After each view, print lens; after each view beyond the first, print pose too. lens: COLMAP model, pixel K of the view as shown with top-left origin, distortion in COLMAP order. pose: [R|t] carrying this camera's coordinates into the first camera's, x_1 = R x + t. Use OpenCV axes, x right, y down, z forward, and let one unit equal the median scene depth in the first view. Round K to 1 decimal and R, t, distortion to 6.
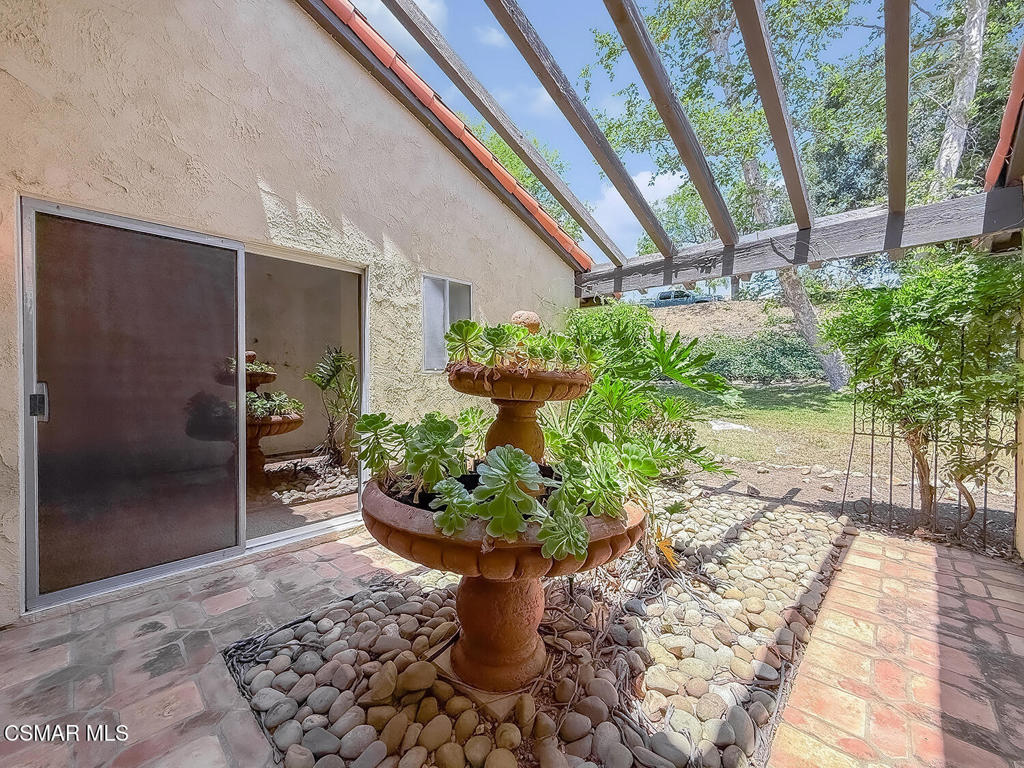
lens RADIAL K [[408.8, 0, 509.7], [0, 408.8, 380.2], [0, 0, 1]] dist [0.000291, -0.000253]
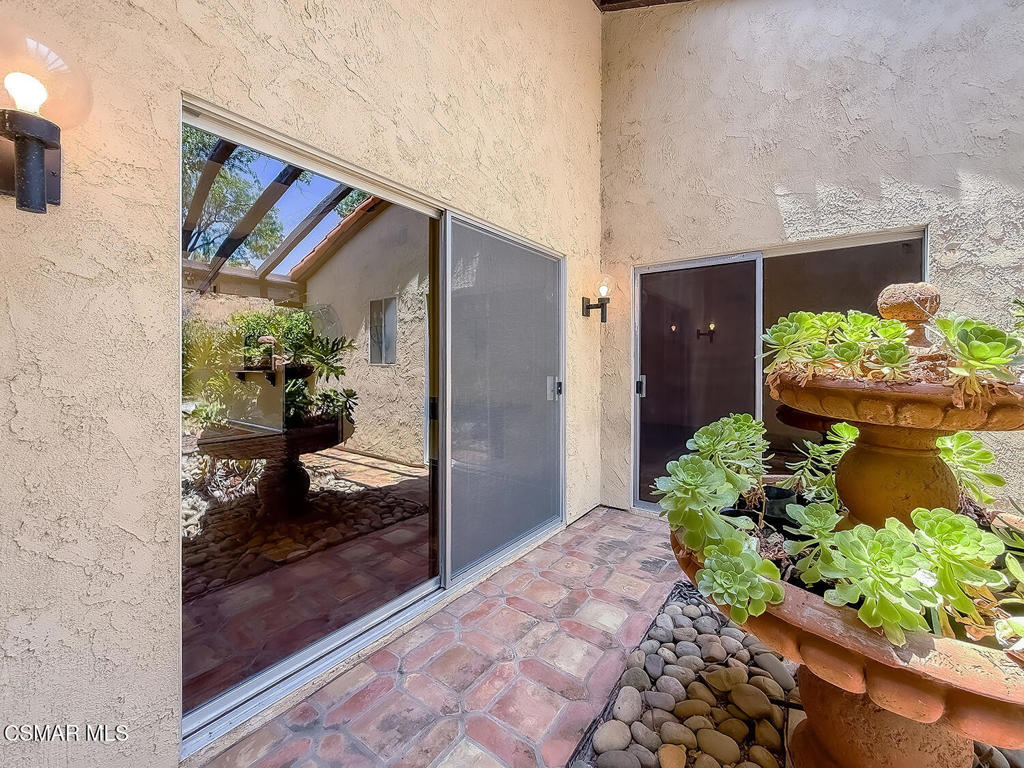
lens RADIAL K [[416.7, 0, 510.1], [0, 416.7, 359.2], [0, 0, 1]] dist [-0.000386, -0.000164]
pose [[0.128319, -0.012769, -0.991651, 0.448583], [-0.010261, 0.999846, -0.014202, -0.024096], [0.991680, 0.011997, 0.128169, 0.219237]]
